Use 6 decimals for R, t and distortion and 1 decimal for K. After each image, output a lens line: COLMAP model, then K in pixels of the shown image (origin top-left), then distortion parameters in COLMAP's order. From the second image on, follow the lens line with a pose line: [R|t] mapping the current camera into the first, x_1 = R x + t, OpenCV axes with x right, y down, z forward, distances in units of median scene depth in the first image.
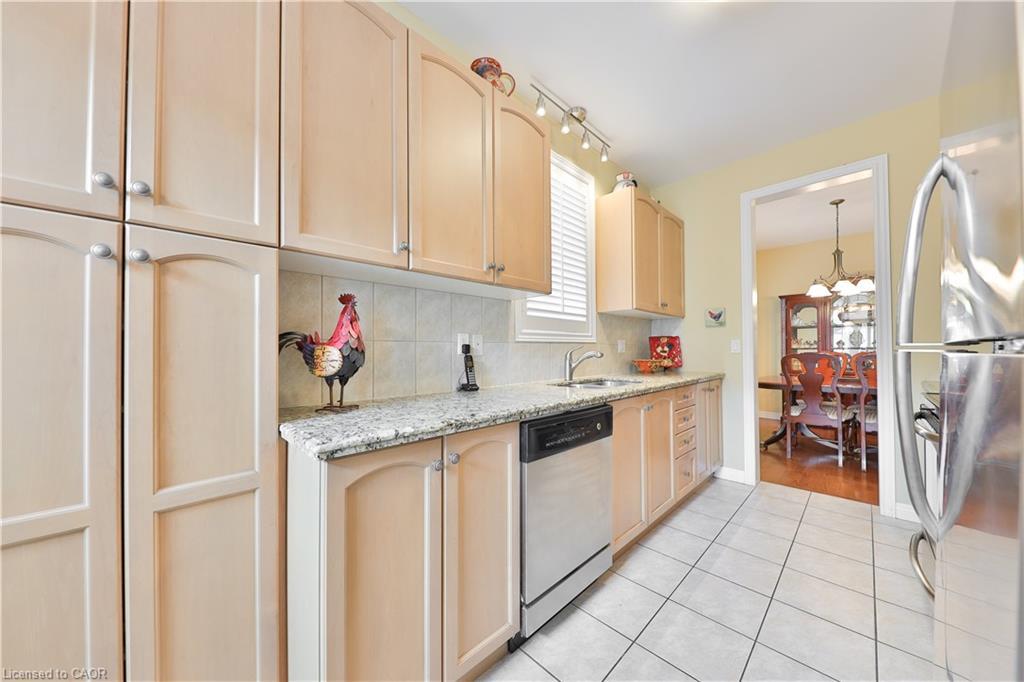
lens RADIAL K [[348.4, 0, 506.5], [0, 348.4, 346.4], [0, 0, 1]] dist [0.001350, -0.002569]
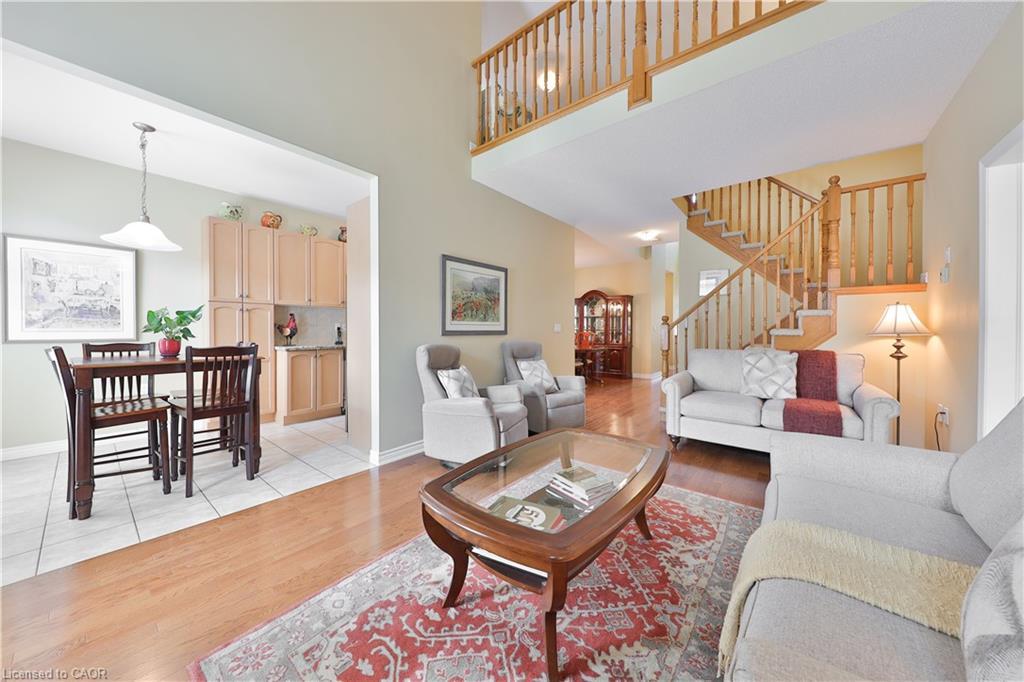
lens RADIAL K [[348.4, 0, 512.3], [0, 348.4, 332.3], [0, 0, 1]] dist [0.001350, -0.002569]
pose [[0.992419, 0.006784, 0.122713, 1.385334], [-0.009241, 0.999768, 0.019462, -0.046101], [-0.122552, -0.020449, 0.992251, -2.904280]]
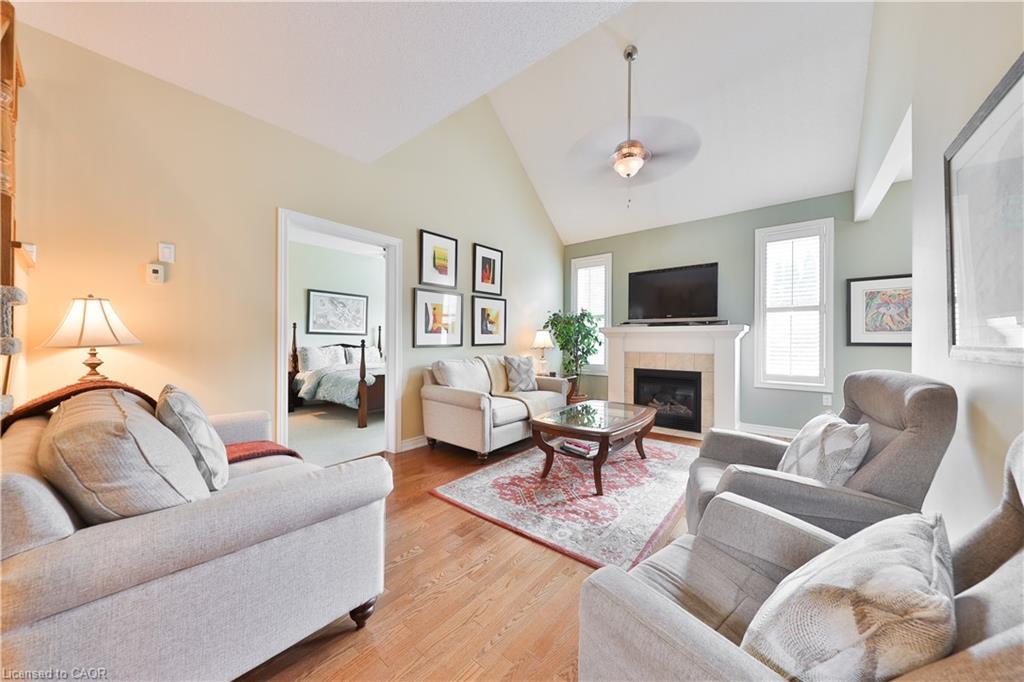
lens RADIAL K [[348.4, 0, 514.8], [0, 348.4, 344.6], [0, 0, 1]] dist [0.001350, -0.002569]
pose [[-0.992272, 0.004310, -0.124010, 2.621099], [0.003866, 0.999985, 0.003824, -0.013796], [0.124025, 0.003315, -0.992274, 0.743346]]
